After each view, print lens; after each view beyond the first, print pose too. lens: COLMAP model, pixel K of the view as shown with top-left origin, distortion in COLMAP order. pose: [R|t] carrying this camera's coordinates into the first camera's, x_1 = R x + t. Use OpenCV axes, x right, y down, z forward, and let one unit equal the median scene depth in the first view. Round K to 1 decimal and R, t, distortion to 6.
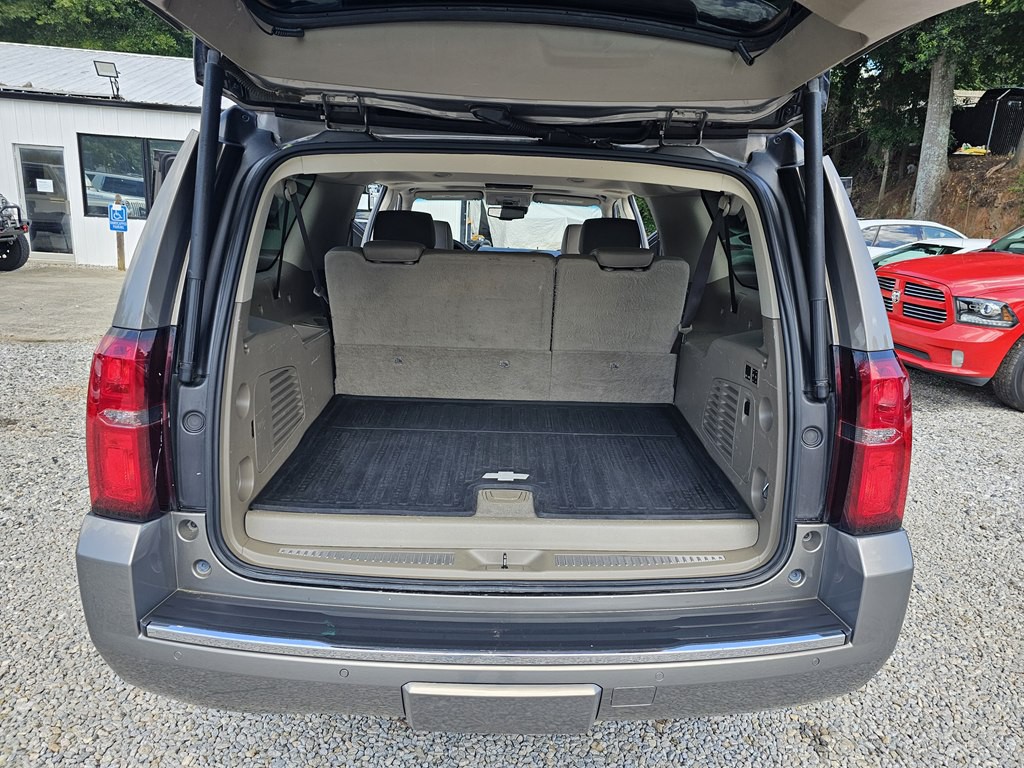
lens RADIAL K [[696.8, 0, 523.0], [0, 696.8, 386.8], [0, 0, 1]] dist [0.045108, -0.028417]
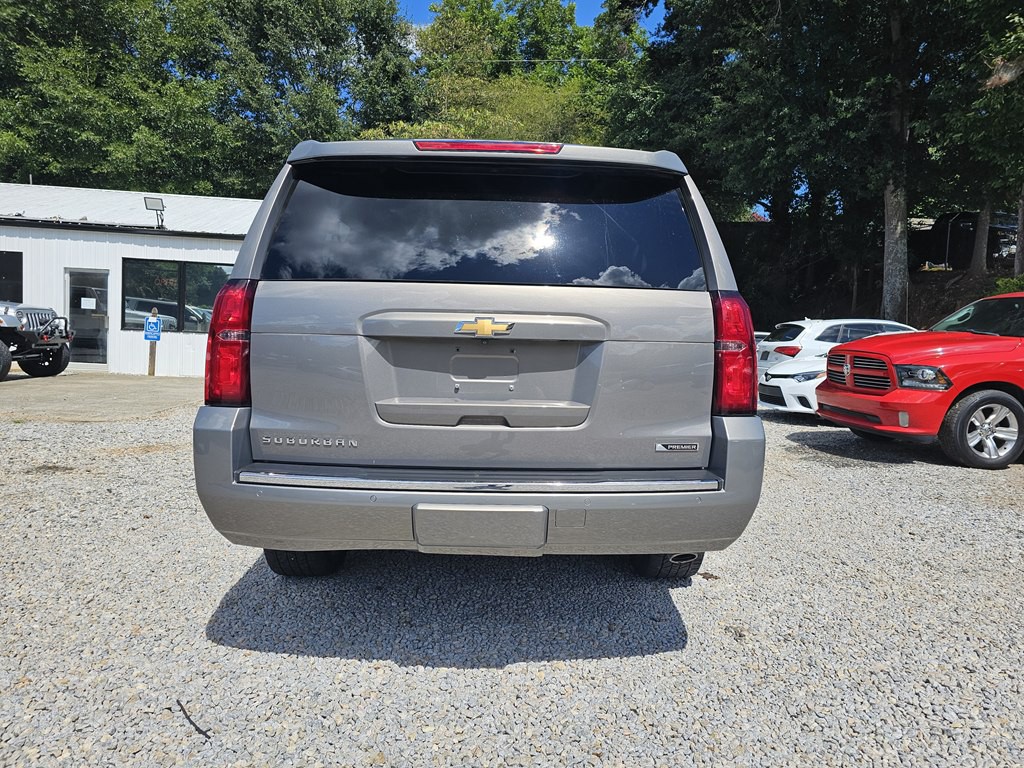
lens RADIAL K [[696.8, 0, 517.9], [0, 696.8, 377.1], [0, 0, 1]] dist [0.045108, -0.028417]
pose [[0.999872, -0.012465, -0.009992, 0.018531], [0.010286, 0.980883, -0.194324, 0.120860], [0.012223, 0.194197, 0.980886, -0.131875]]
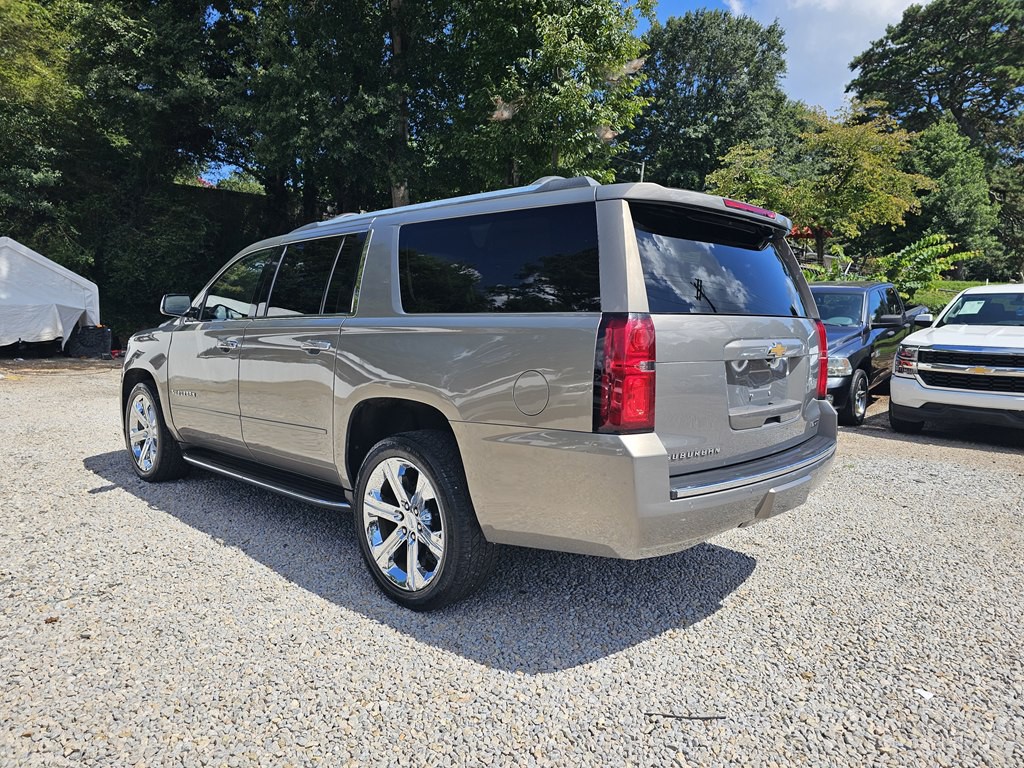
lens RADIAL K [[696.8, 0, 509.6], [0, 696.8, 378.8], [0, 0, 1]] dist [0.045108, -0.028417]
pose [[0.713581, -0.083318, 0.695600, -0.531514], [0.178958, 0.981640, -0.066004, 0.033964], [-0.677330, 0.171583, 0.715390, 0.016112]]
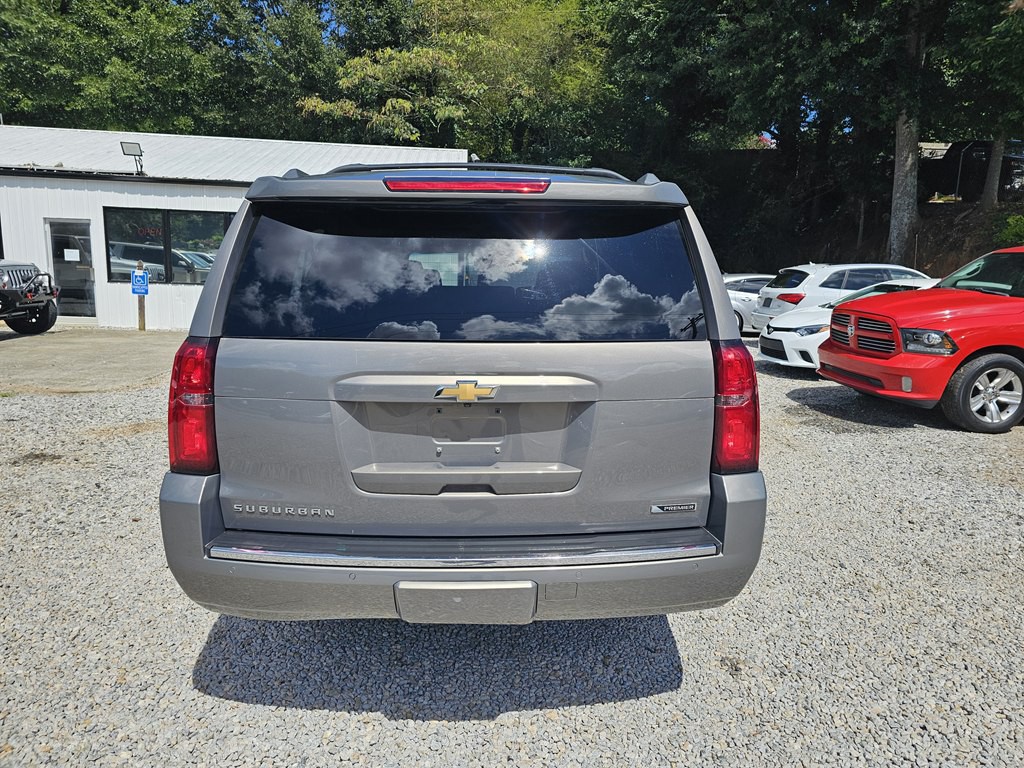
lens RADIAL K [[696.8, 0, 521.4], [0, 696.8, 383.1], [0, 0, 1]] dist [0.045108, -0.028417]
pose [[0.999634, -0.025798, -0.008155, 0.028255], [0.025023, 0.996155, -0.083963, 0.040723], [0.010290, 0.083728, 0.996436, -0.113604]]
